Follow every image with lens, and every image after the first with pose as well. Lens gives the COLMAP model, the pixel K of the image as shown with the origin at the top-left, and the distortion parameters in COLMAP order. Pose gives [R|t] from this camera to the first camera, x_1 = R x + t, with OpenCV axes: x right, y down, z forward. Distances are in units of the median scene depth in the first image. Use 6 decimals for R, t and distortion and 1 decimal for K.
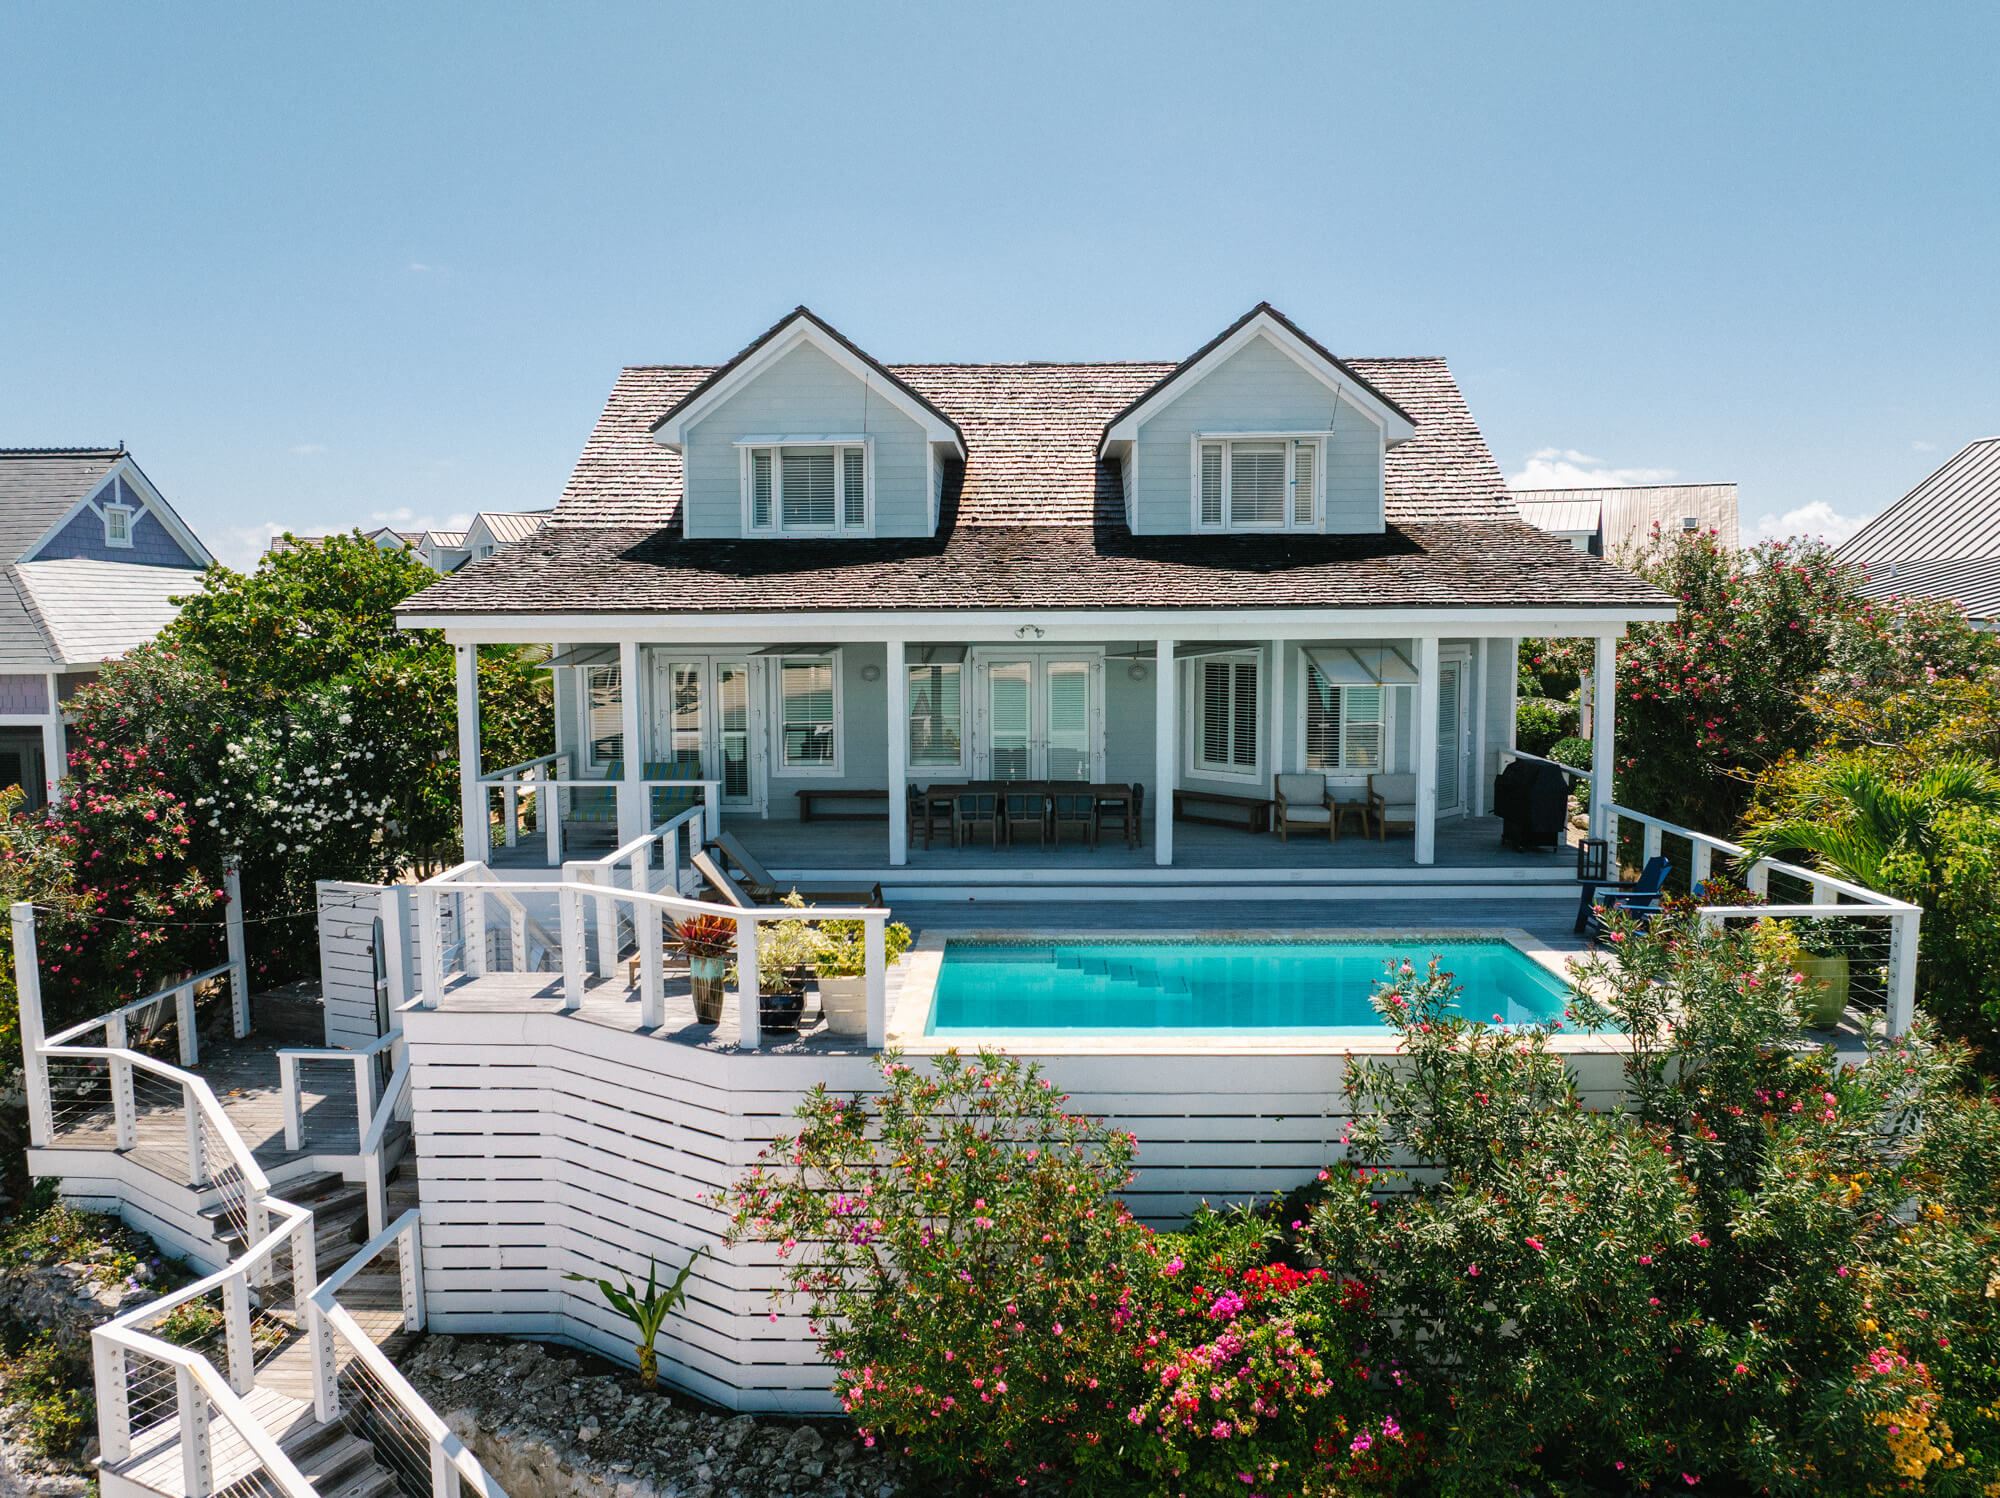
lens RADIAL K [[1359.1, 0, 1000.0], [0, 1359.1, 749.0], [0, 0, 1]] dist [-0.036396, 0.000190]
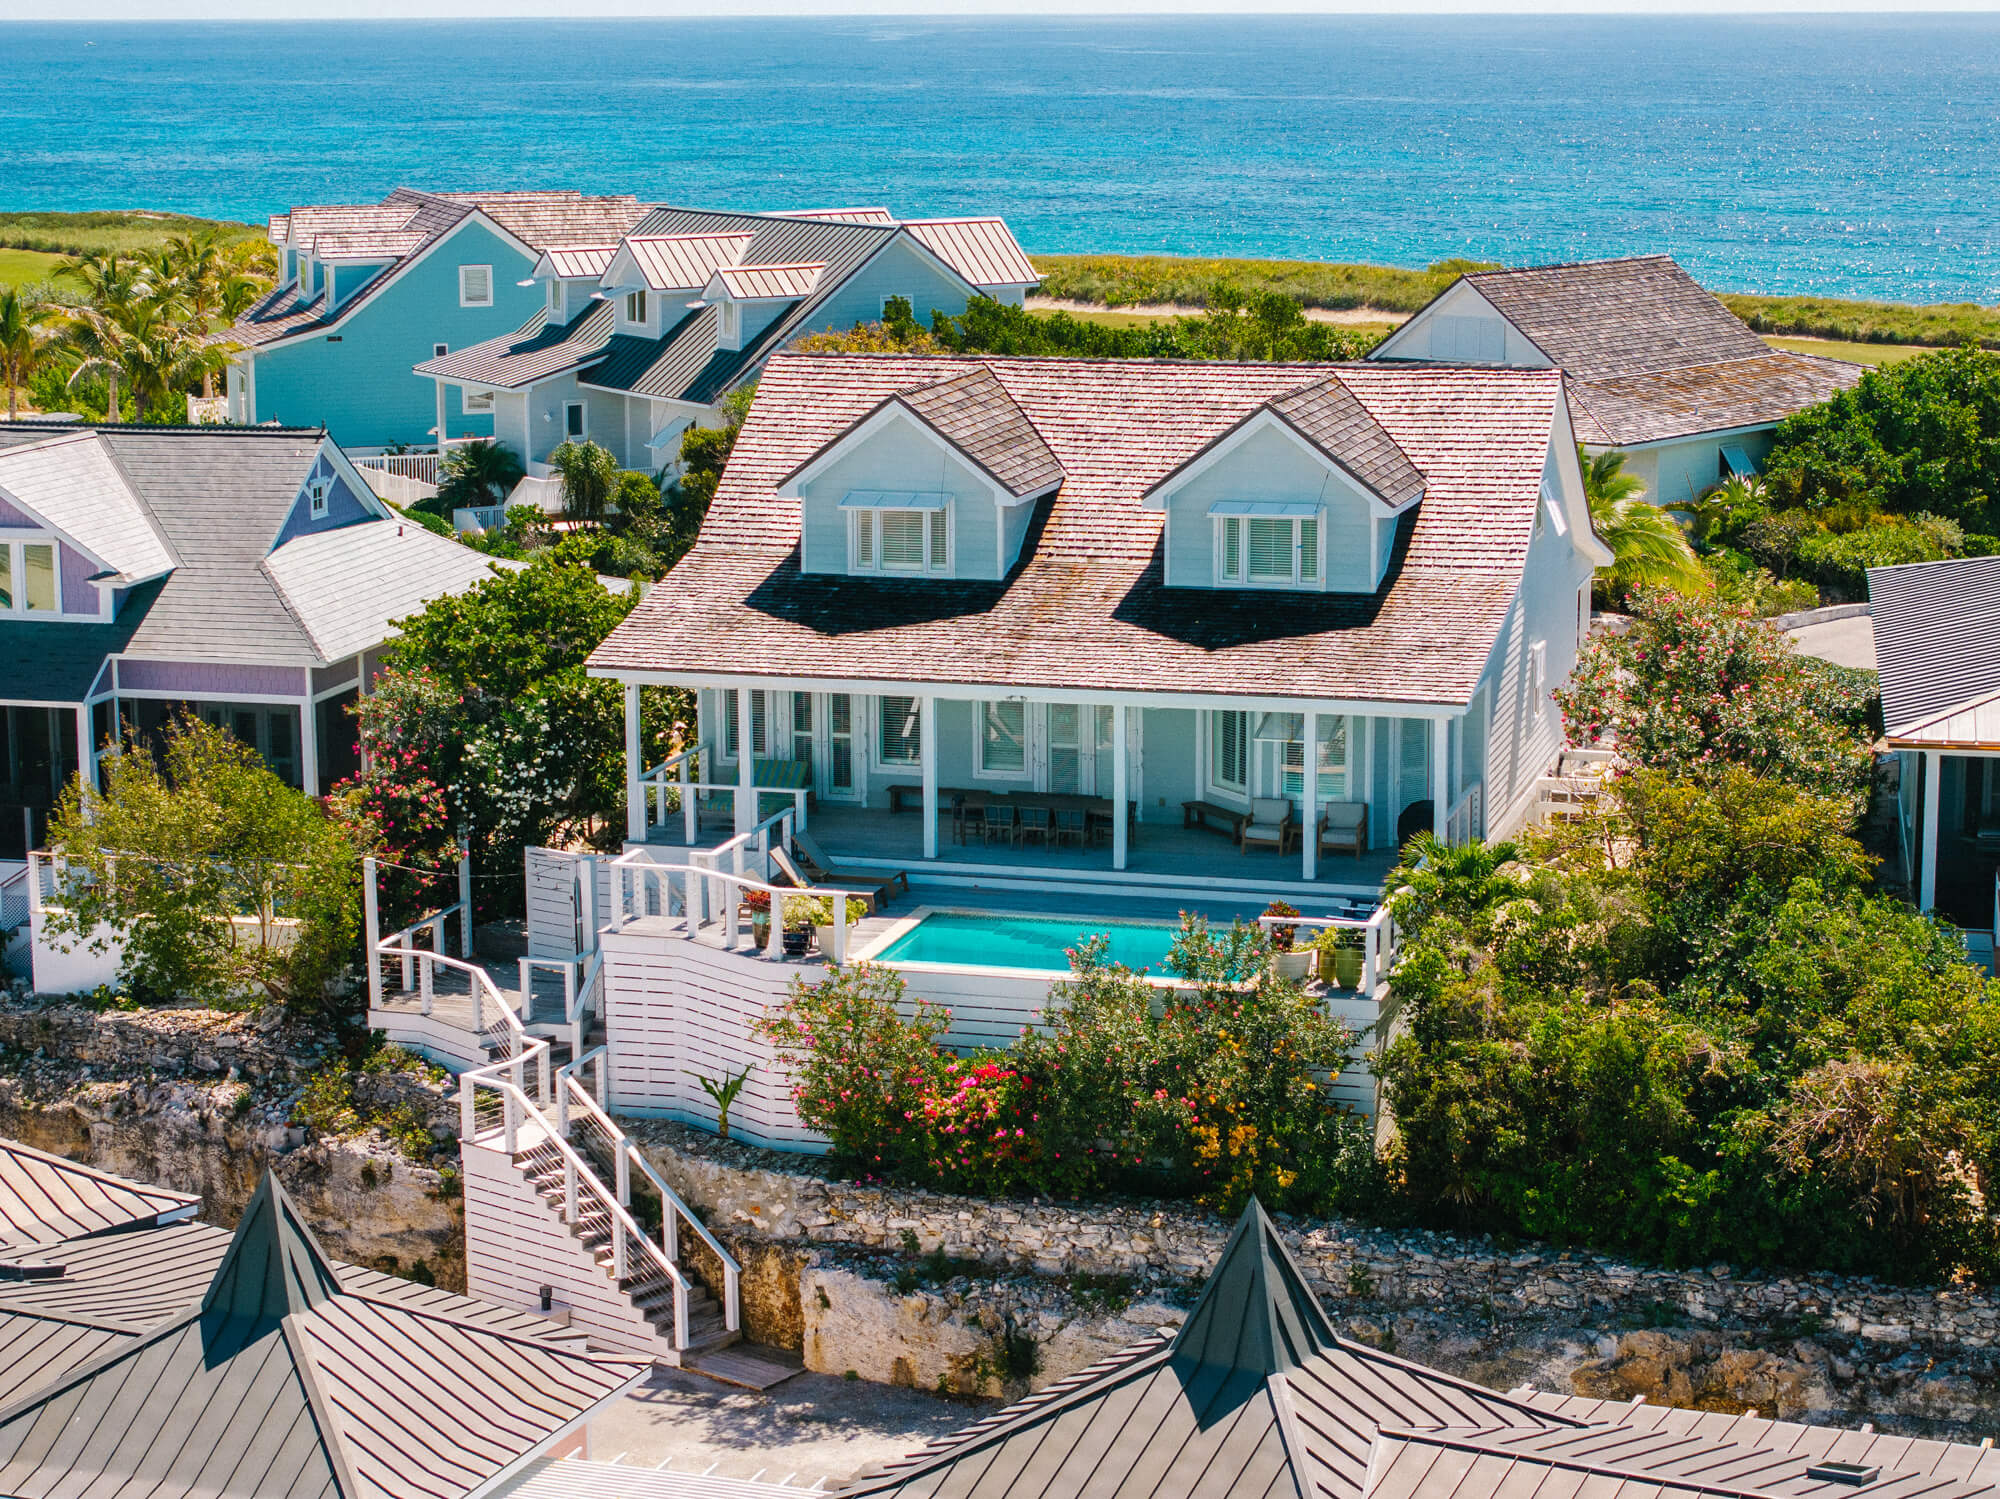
lens RADIAL K [[3643.4, 0, 1000.0], [0, 3643.4, 749.5], [0, 0, 1]] dist [-0.003975, -0.017420]
pose [[0.967231, 0.047430, -0.249428, 0.963899], [-0.025641, 0.995621, 0.089894, -0.378868], [0.252600, -0.080553, 0.964212, -2.677641]]
